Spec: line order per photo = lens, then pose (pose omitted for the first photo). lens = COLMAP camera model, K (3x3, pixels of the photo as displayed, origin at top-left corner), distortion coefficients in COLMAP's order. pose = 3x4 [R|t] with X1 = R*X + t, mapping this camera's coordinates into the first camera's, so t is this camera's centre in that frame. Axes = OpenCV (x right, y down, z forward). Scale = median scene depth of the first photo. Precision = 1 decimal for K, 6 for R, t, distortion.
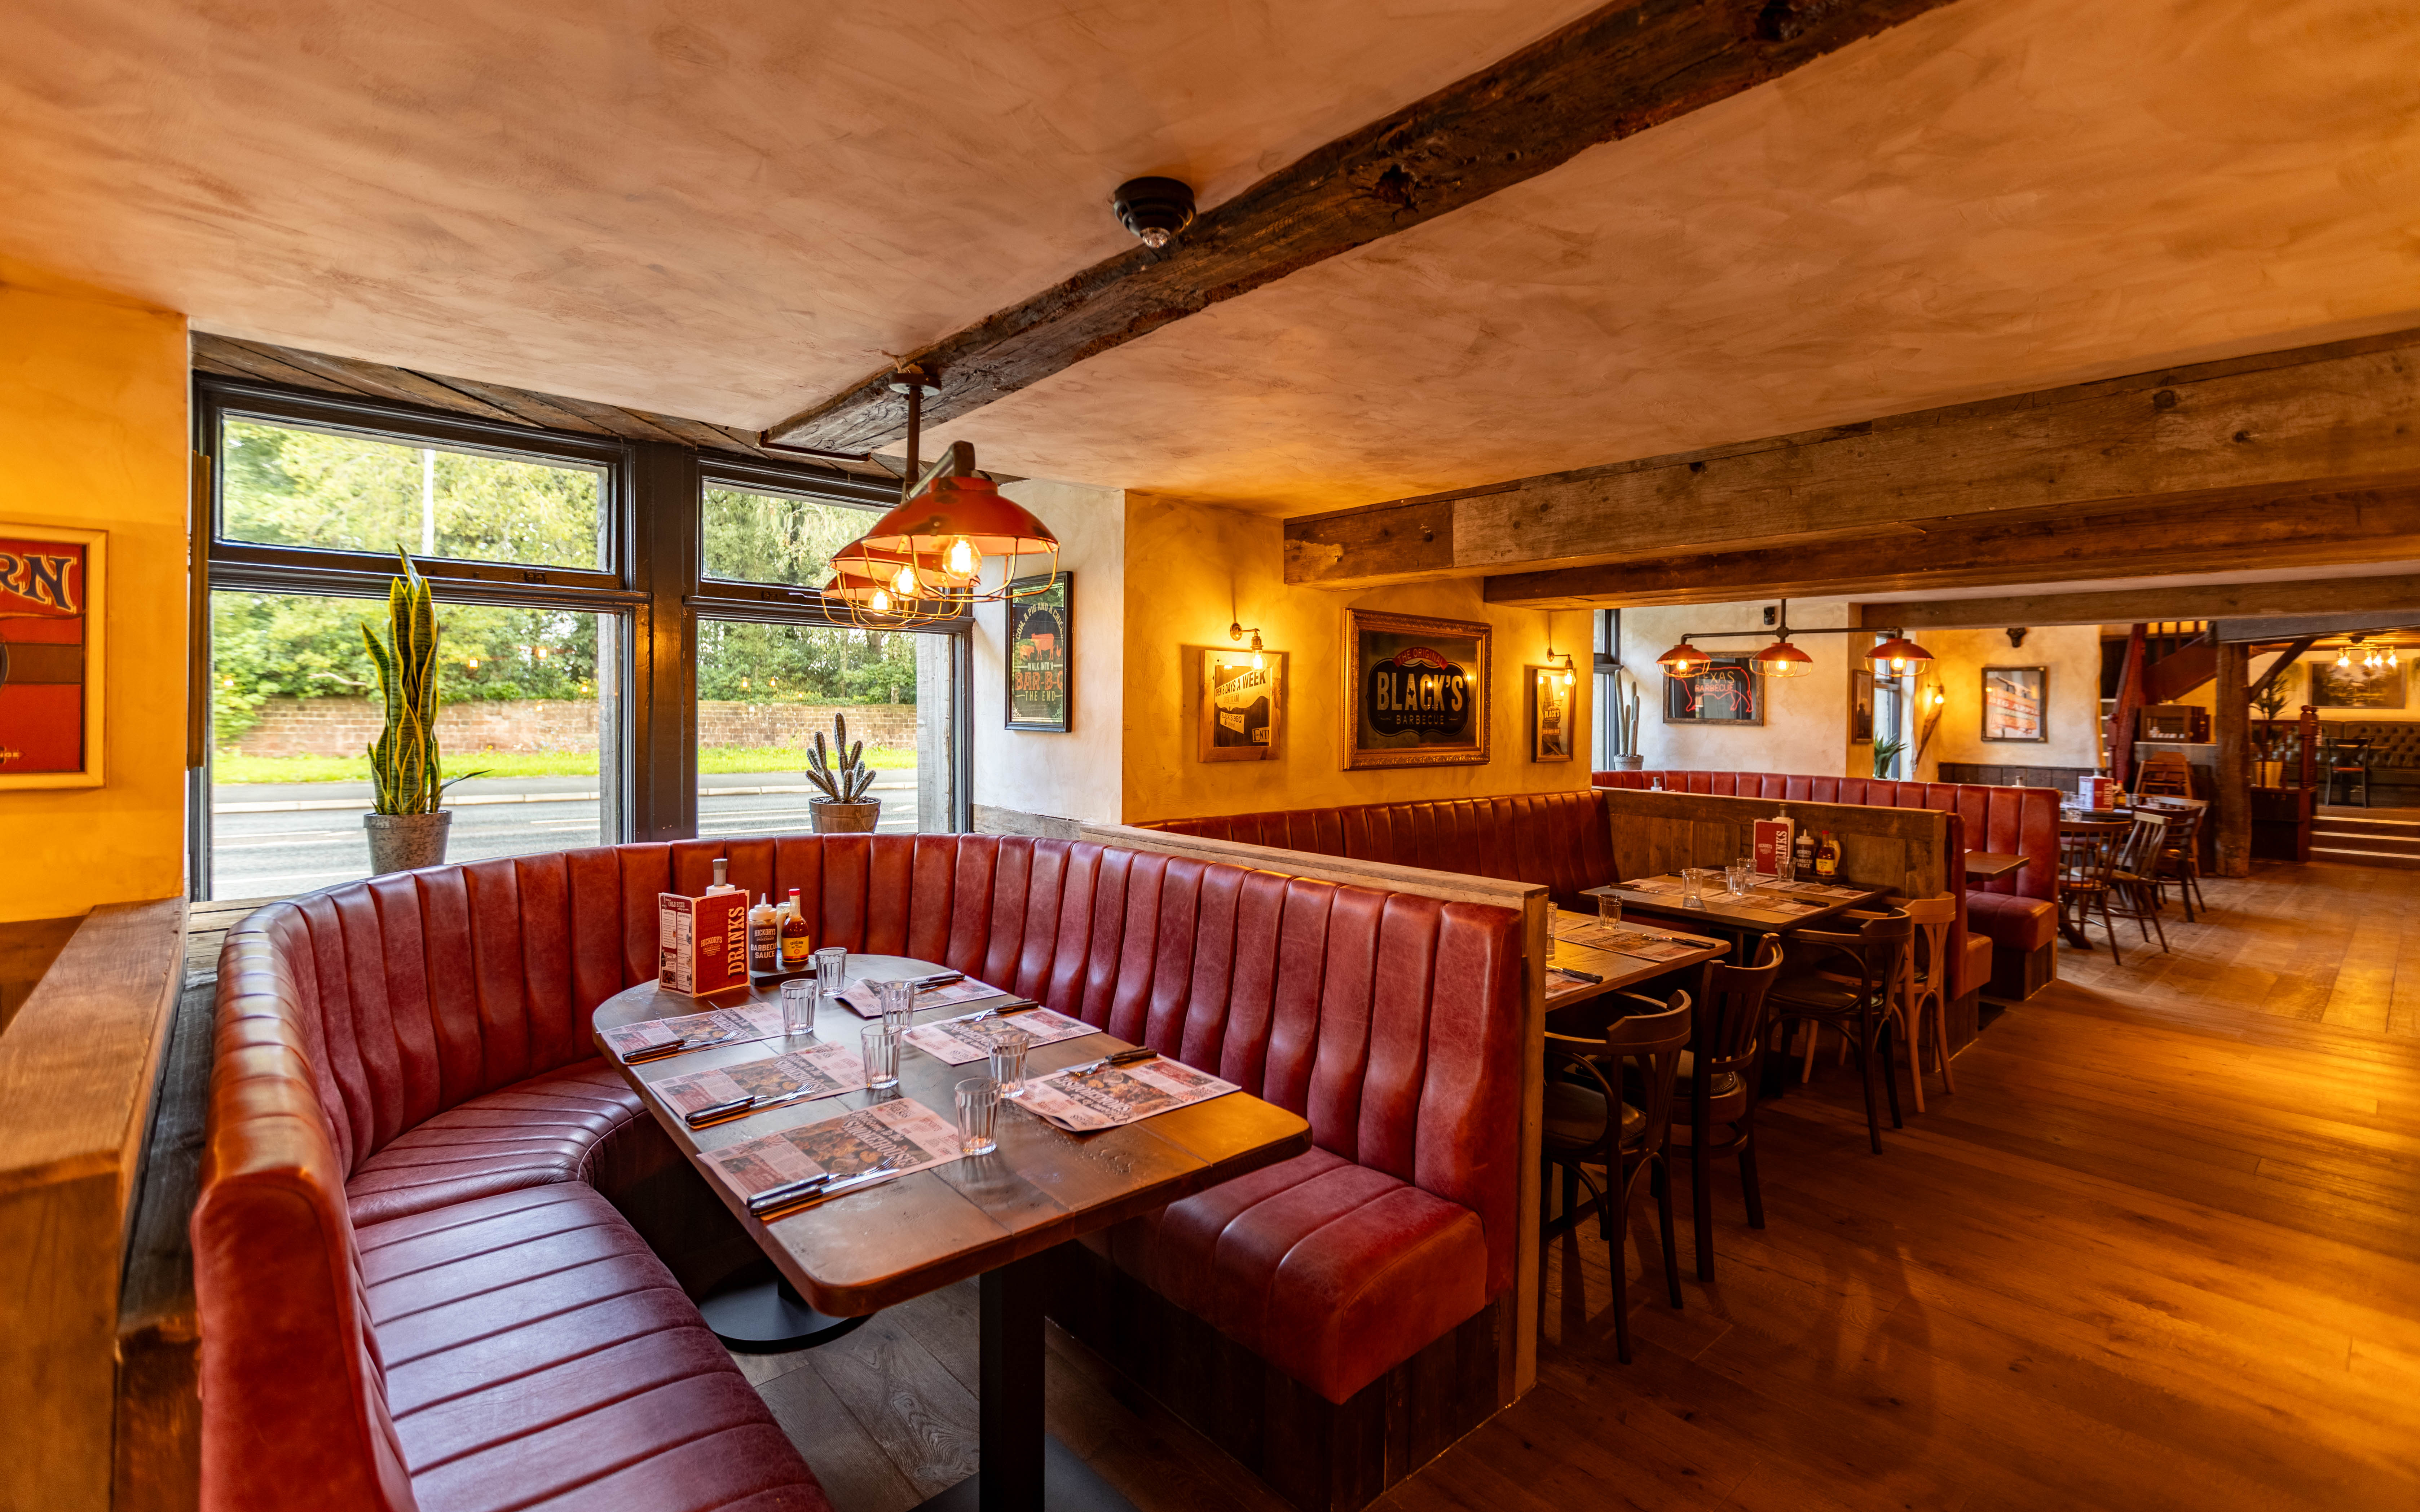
lens RADIAL K [[1090.6, 0, 1205.4], [0, 1090.6, 718.8], [0, 0, 1]] dist [0.006488, -0.002300]
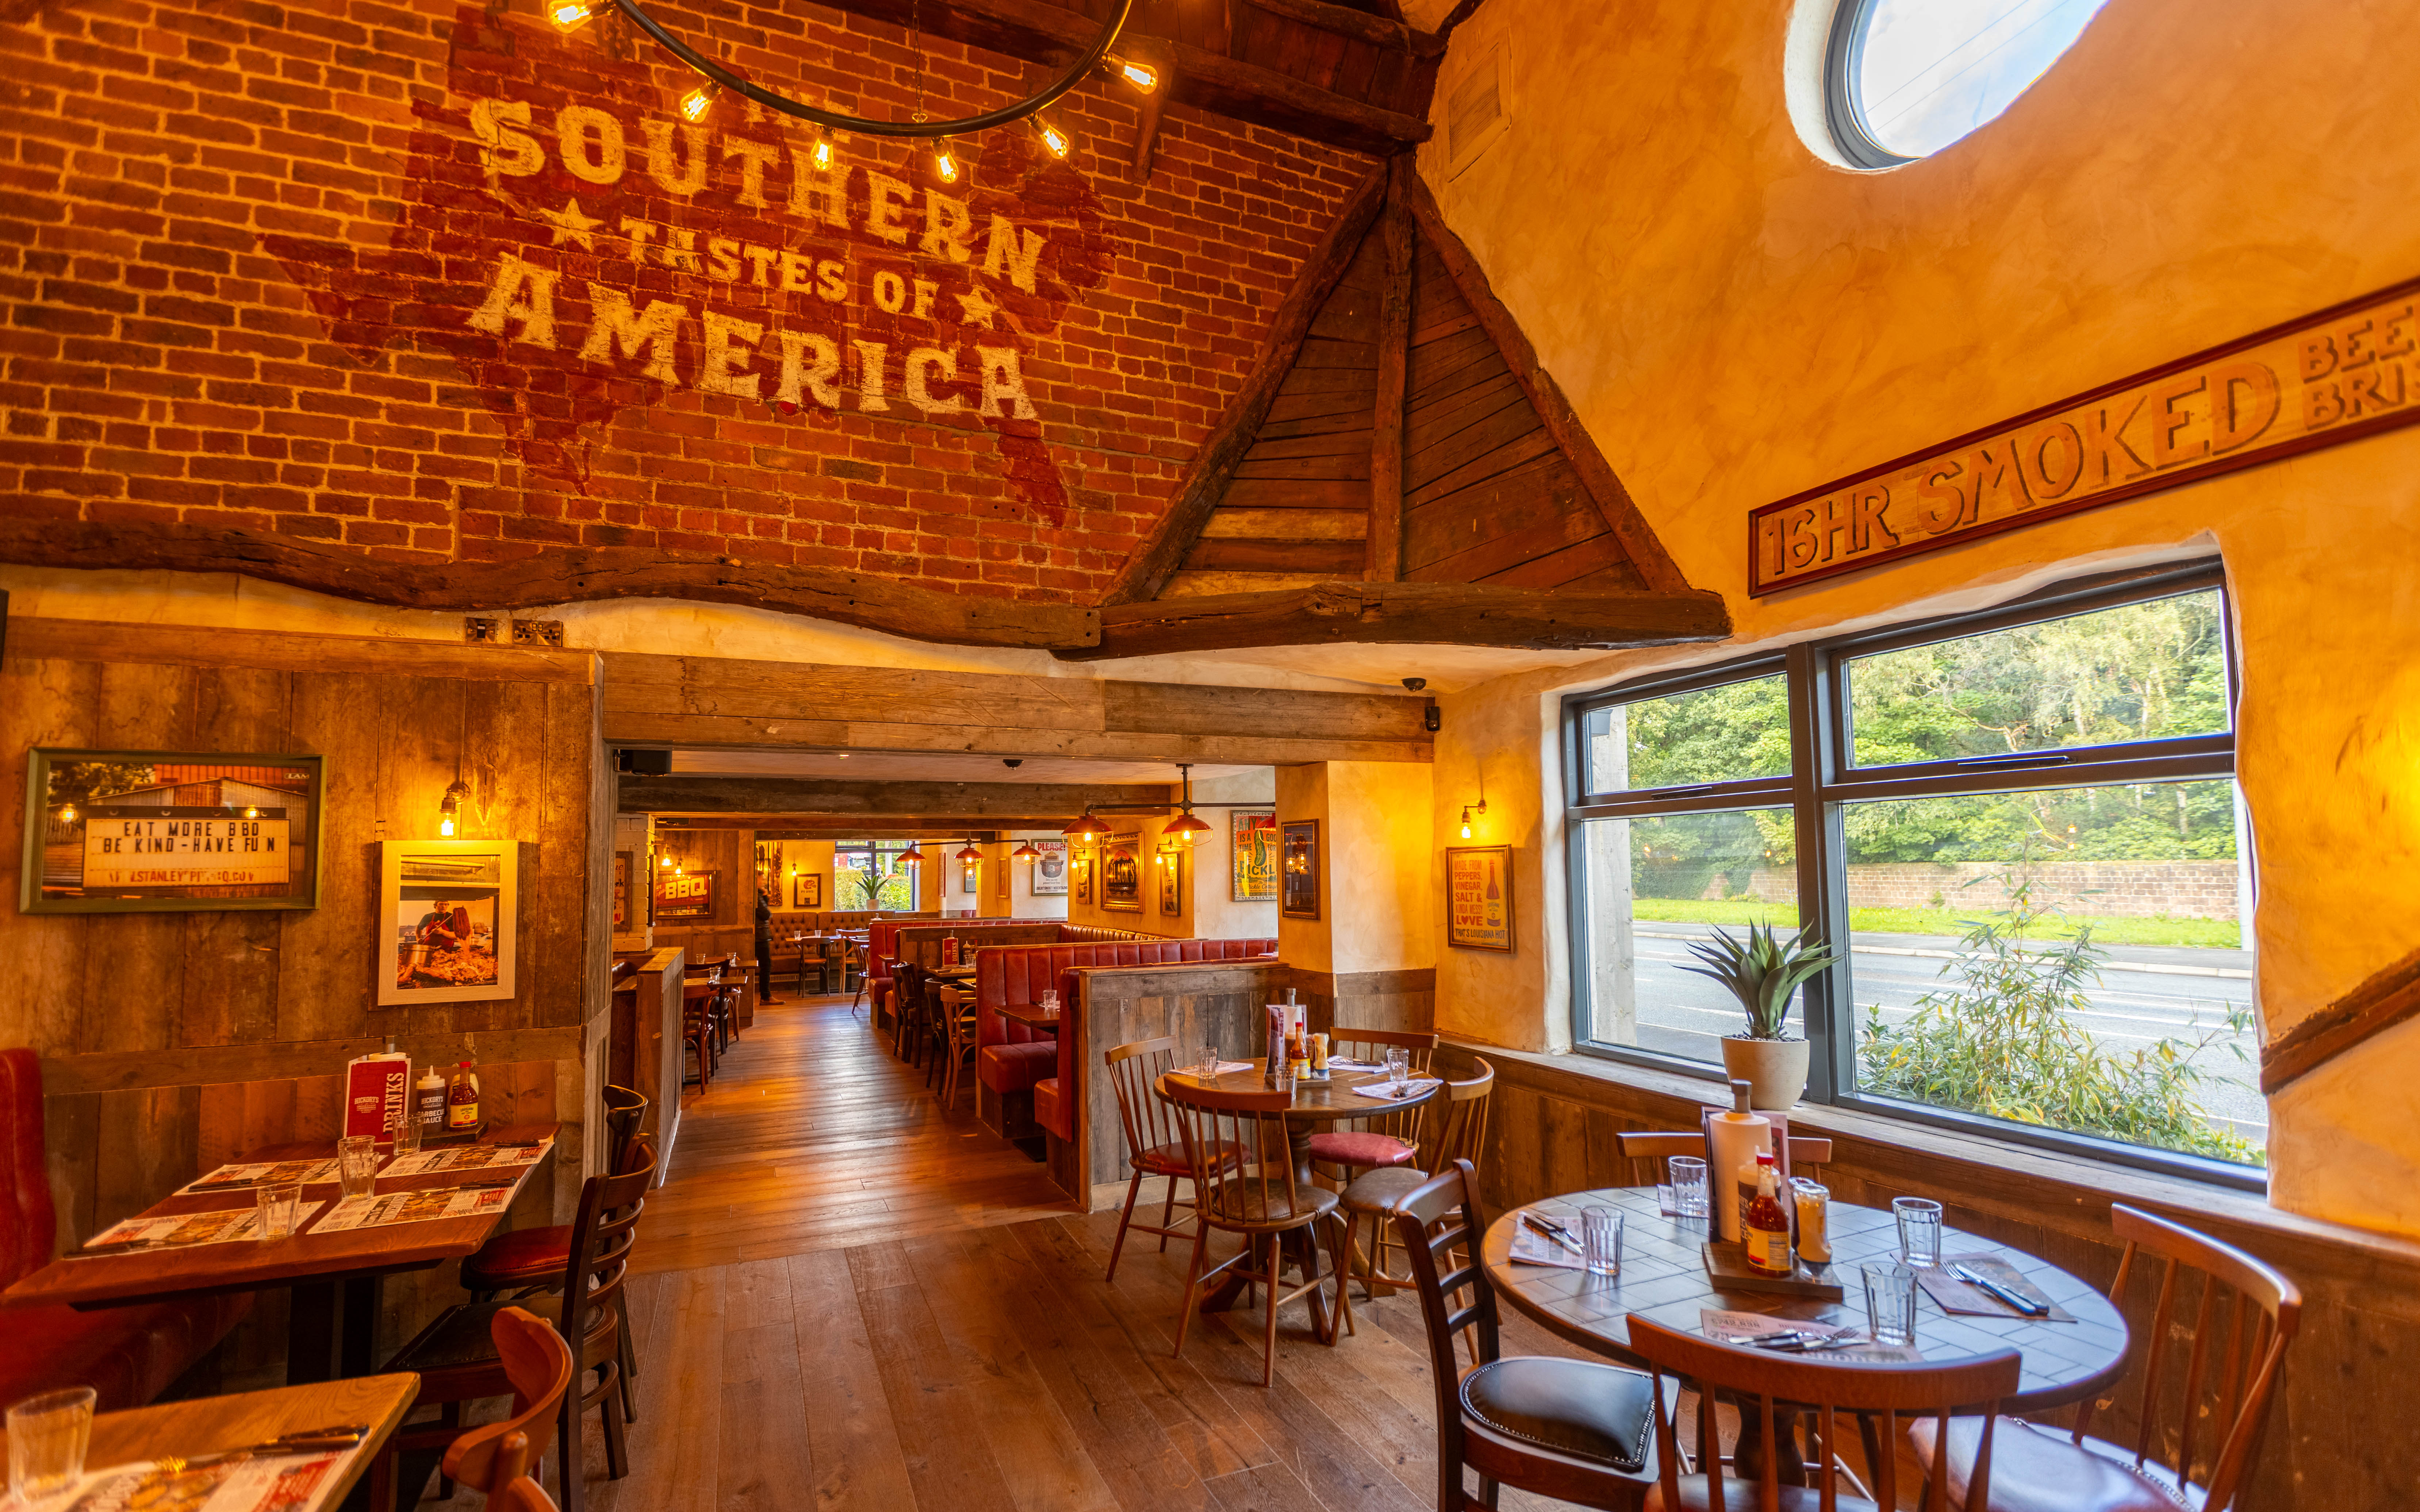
lens RADIAL K [[1090.5, 0, 1208.4], [0, 1090.5, 801.6], [0, 0, 1]] dist [0.006488, -0.002300]
pose [[-0.325433, -0.074676, -0.942612, 1.190144], [0.000640, 0.996859, -0.079194, 0.002342], [0.945565, -0.026376, -0.324363, 1.009404]]
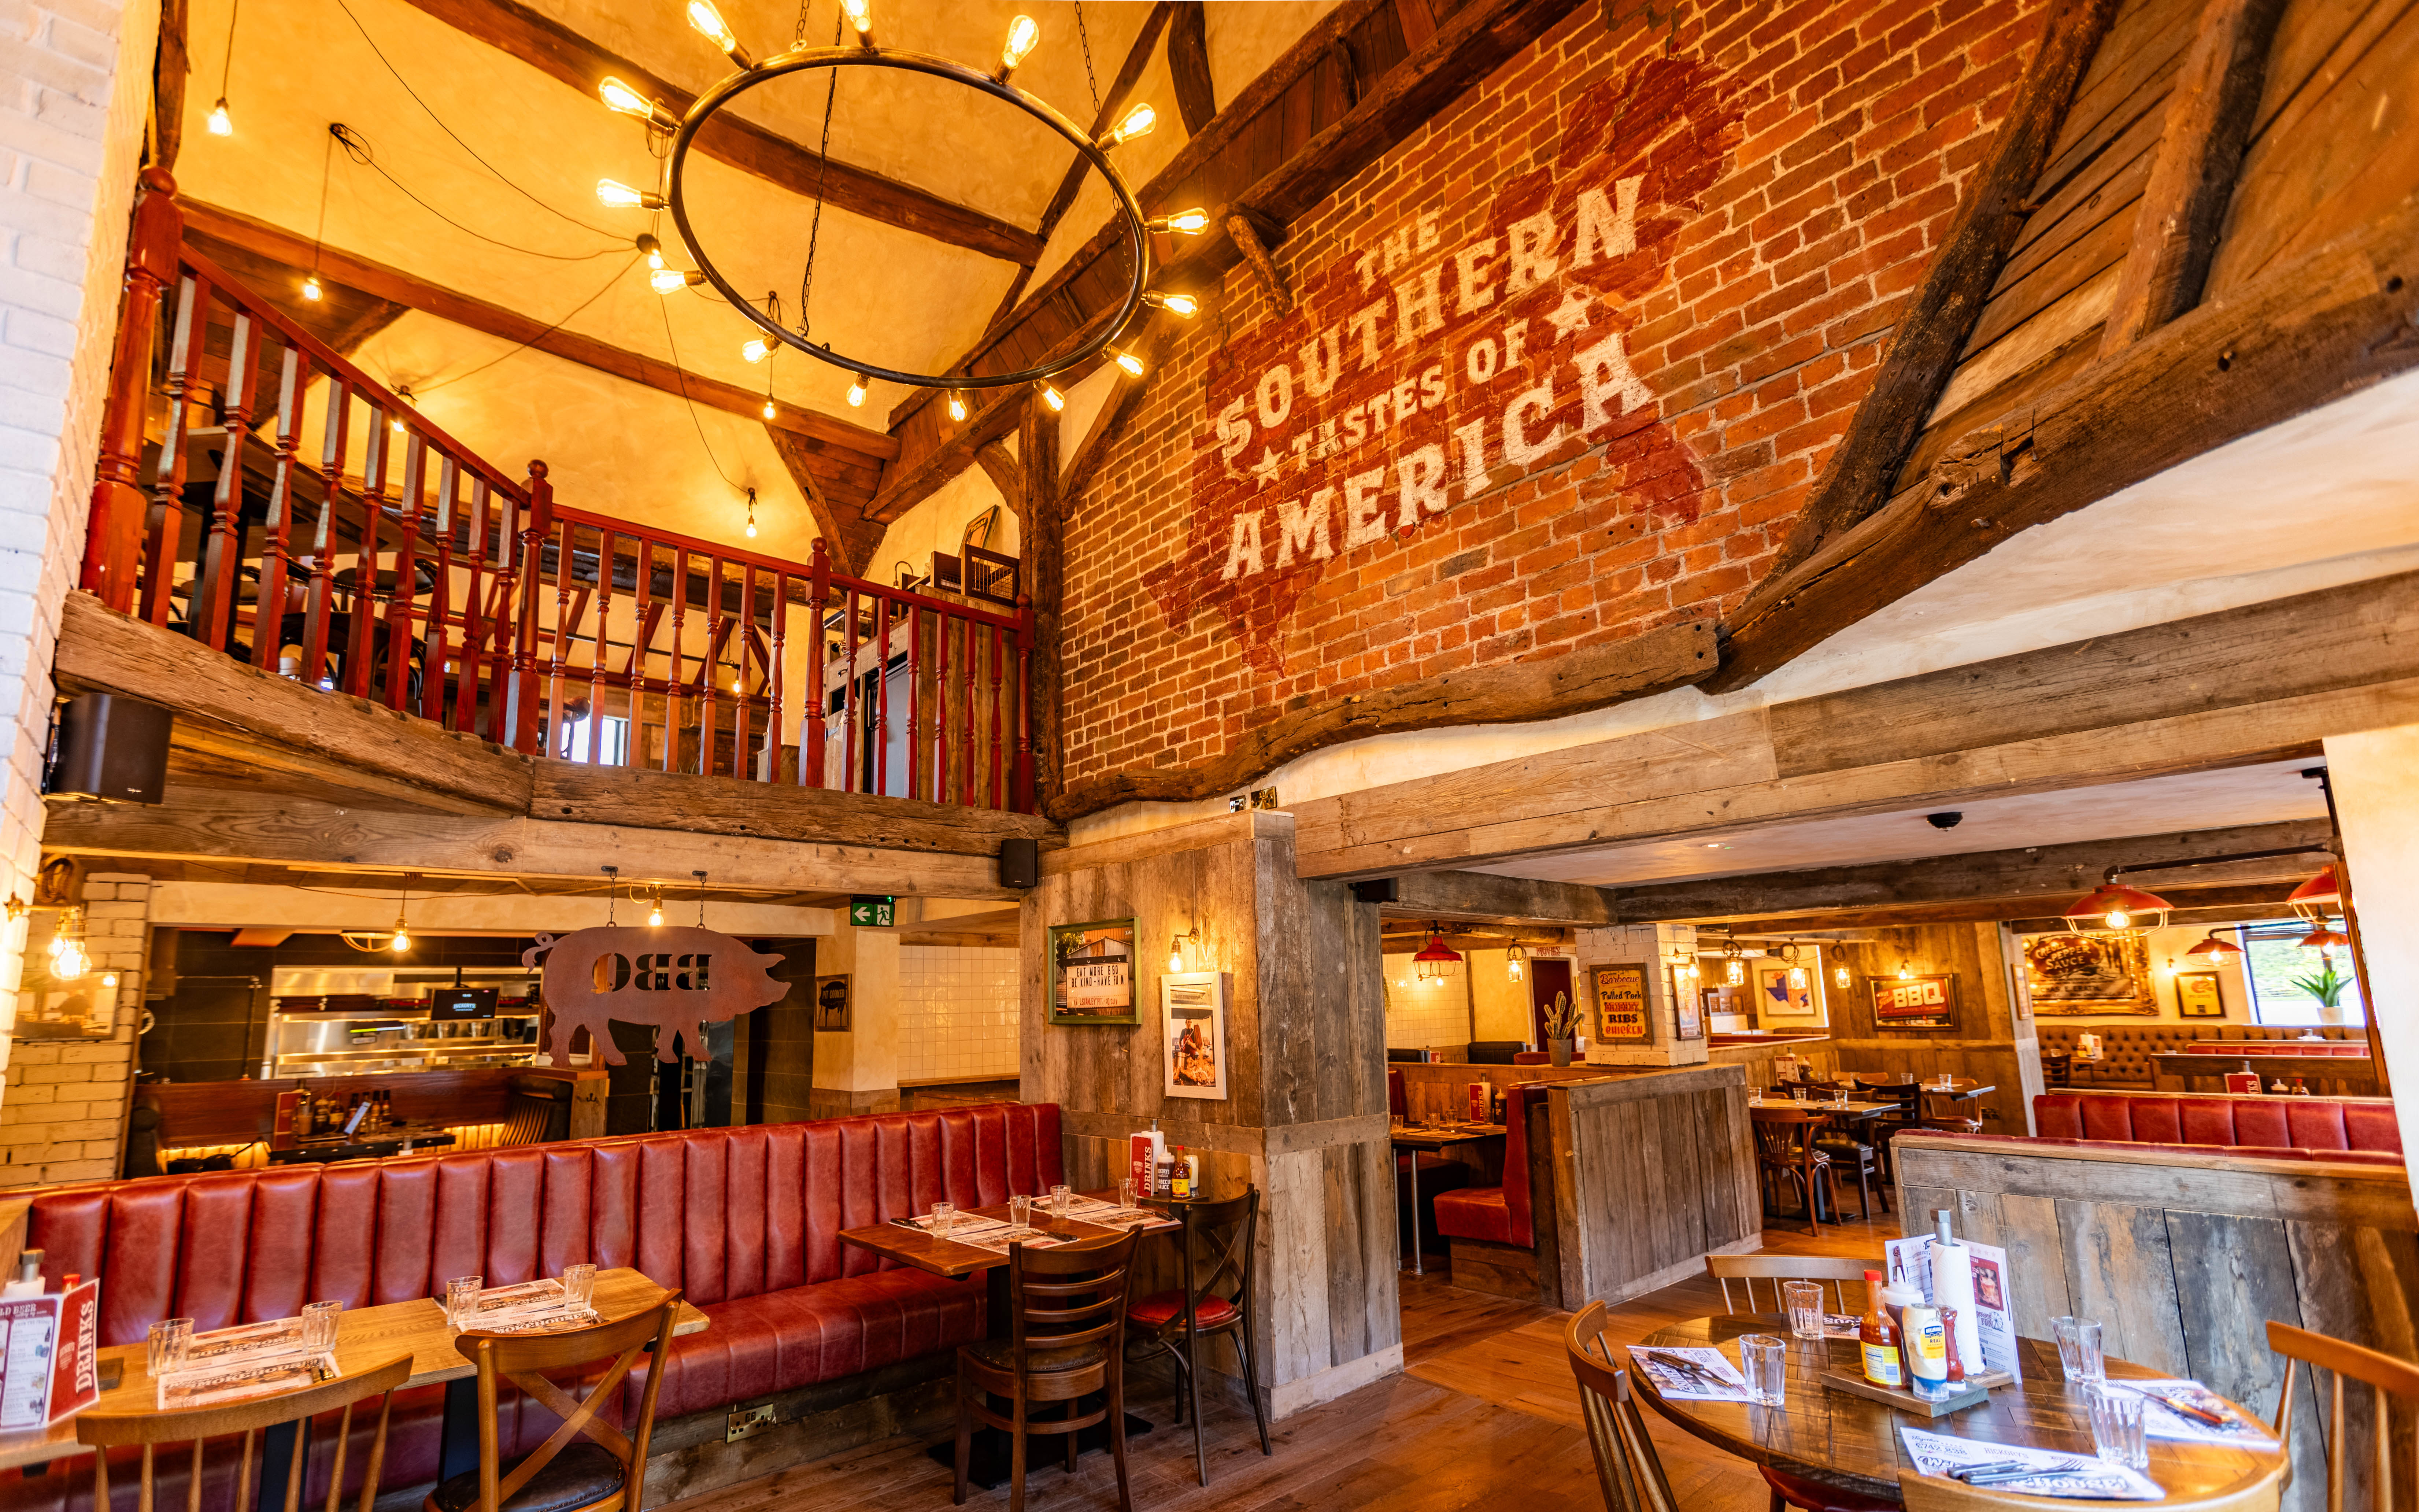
lens RADIAL K [[1090.3, 0, 1185.5], [0, 1090.3, 830.1], [0, 0, 1]] dist [0.006488, -0.002300]
pose [[-0.999956, 0.009345, -0.000578, 0.903314], [0.009326, 0.988599, -0.150281, -0.004458], [-0.000833, -0.150280, -0.988643, 1.148409]]
